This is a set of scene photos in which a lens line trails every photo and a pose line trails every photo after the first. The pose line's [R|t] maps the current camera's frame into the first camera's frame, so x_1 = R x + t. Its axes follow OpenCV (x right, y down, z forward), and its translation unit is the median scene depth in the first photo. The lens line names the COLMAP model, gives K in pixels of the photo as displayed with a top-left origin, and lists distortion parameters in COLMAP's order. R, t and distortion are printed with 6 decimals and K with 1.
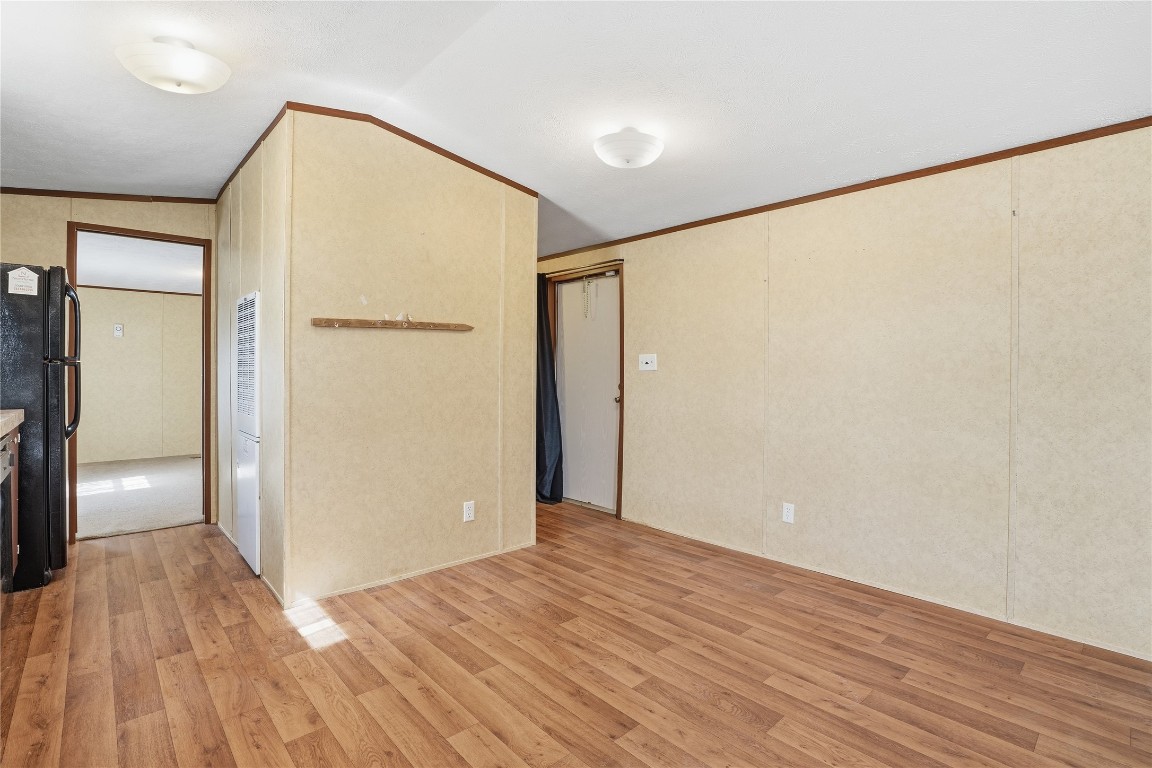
lens RADIAL K [[535.7, 0, 573.7], [0, 535.7, 375.7], [0, 0, 1]] dist [-0.006172, 0.000689]
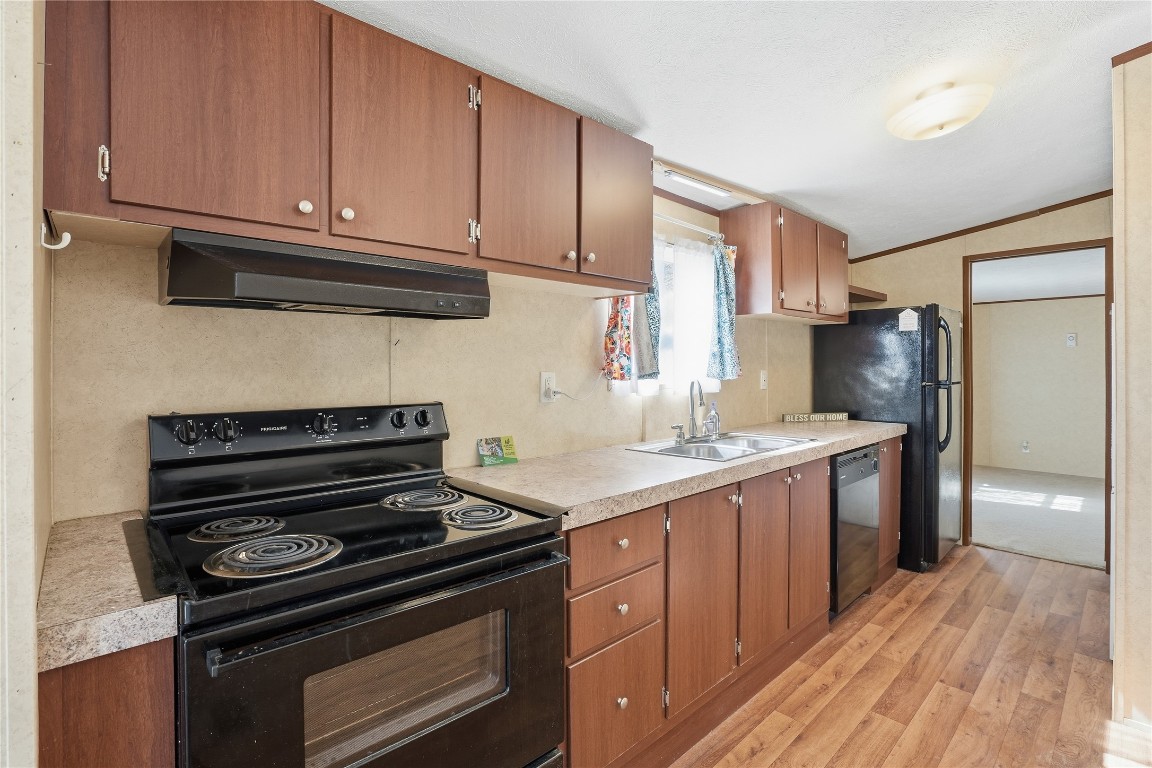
lens RADIAL K [[535.7, 0, 578.7], [0, 535.7, 374.1], [0, 0, 1]] dist [-0.006172, 0.000689]
pose [[0.043704, 0.006277, -0.999025, 0.186016], [-0.010012, 0.999933, 0.005844, -0.055803], [0.998994, 0.009747, 0.043764, 0.199010]]
